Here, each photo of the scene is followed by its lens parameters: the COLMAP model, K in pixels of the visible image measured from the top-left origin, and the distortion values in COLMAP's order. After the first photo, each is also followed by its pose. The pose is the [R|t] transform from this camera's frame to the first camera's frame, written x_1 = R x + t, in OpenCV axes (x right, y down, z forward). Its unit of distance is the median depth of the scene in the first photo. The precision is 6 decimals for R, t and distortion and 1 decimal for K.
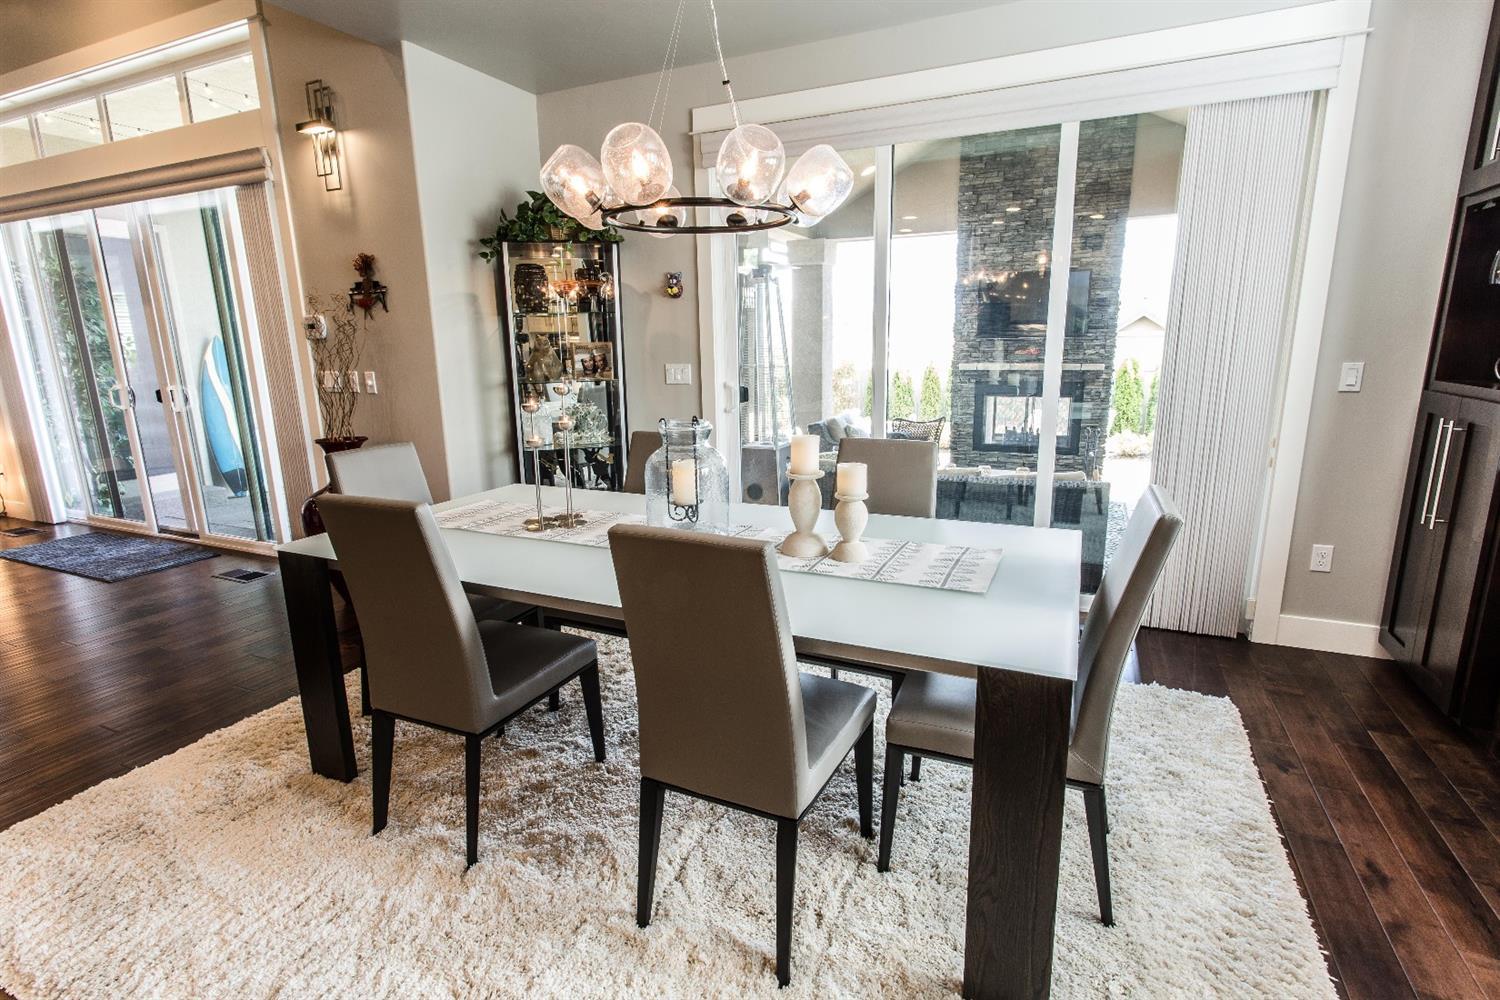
lens RADIAL K [[709.6, 0, 752.5], [0, 709.6, 495.0], [0, 0, 1]] dist [-0.001795, 0.002411]
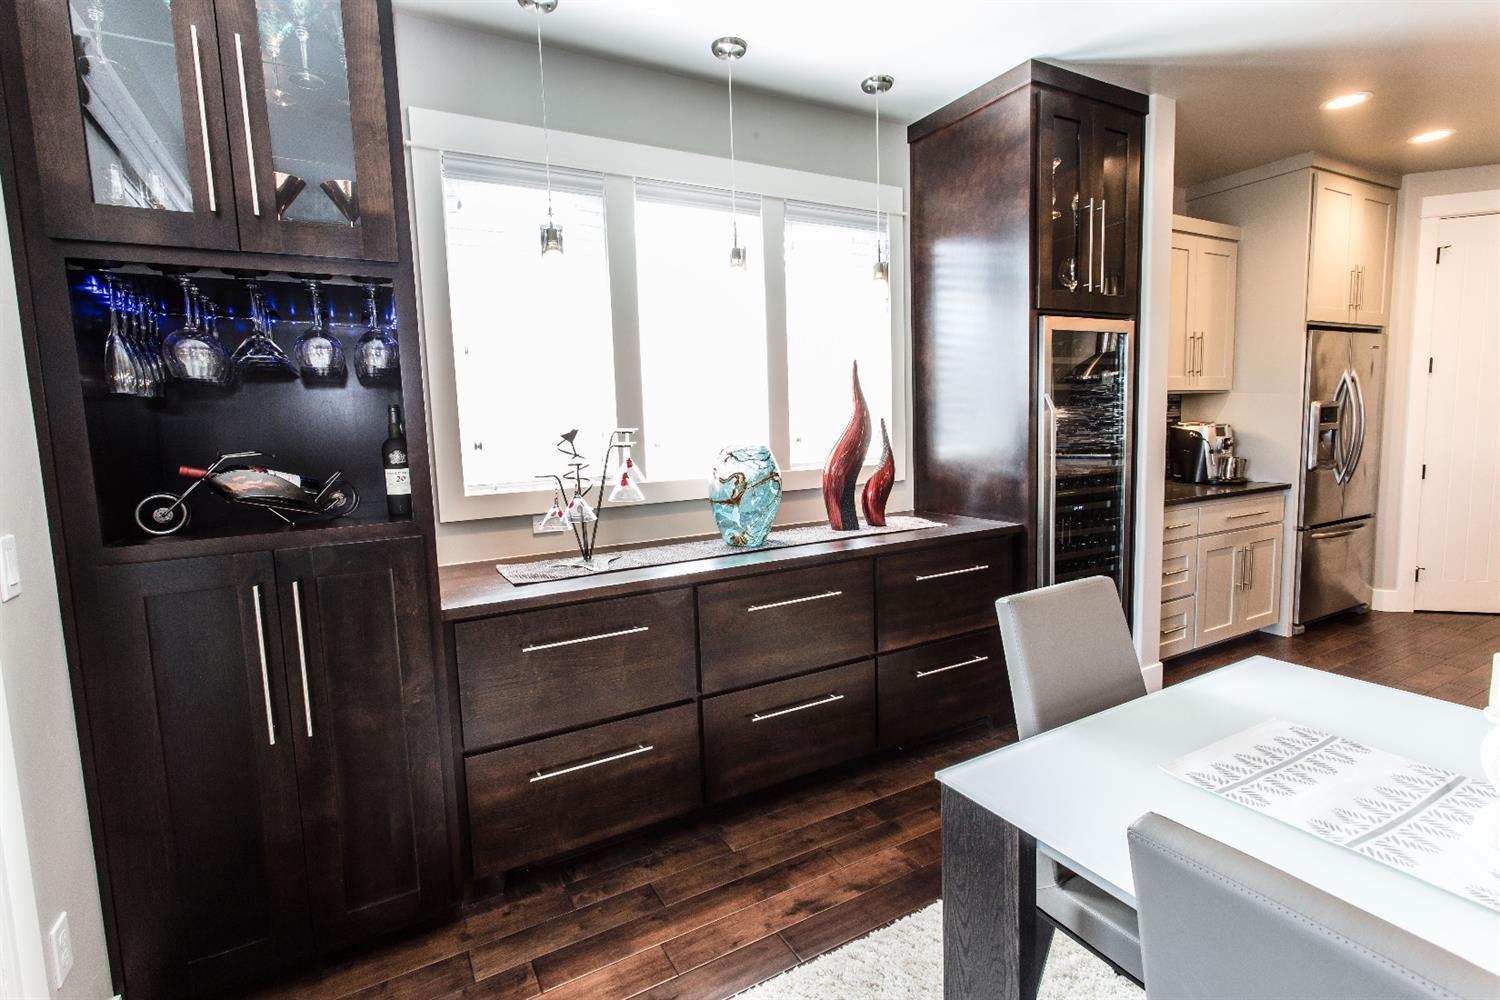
lens RADIAL K [[709.6, 0, 732.1], [0, 709.6, 496.3], [0, 0, 1]] dist [-0.001795, 0.002411]
pose [[-0.794631, -0.016646, 0.606865, 0.271524], [0.177605, 0.949517, 0.258601, -0.362833], [-0.580533, 0.313274, -0.751559, 1.566804]]
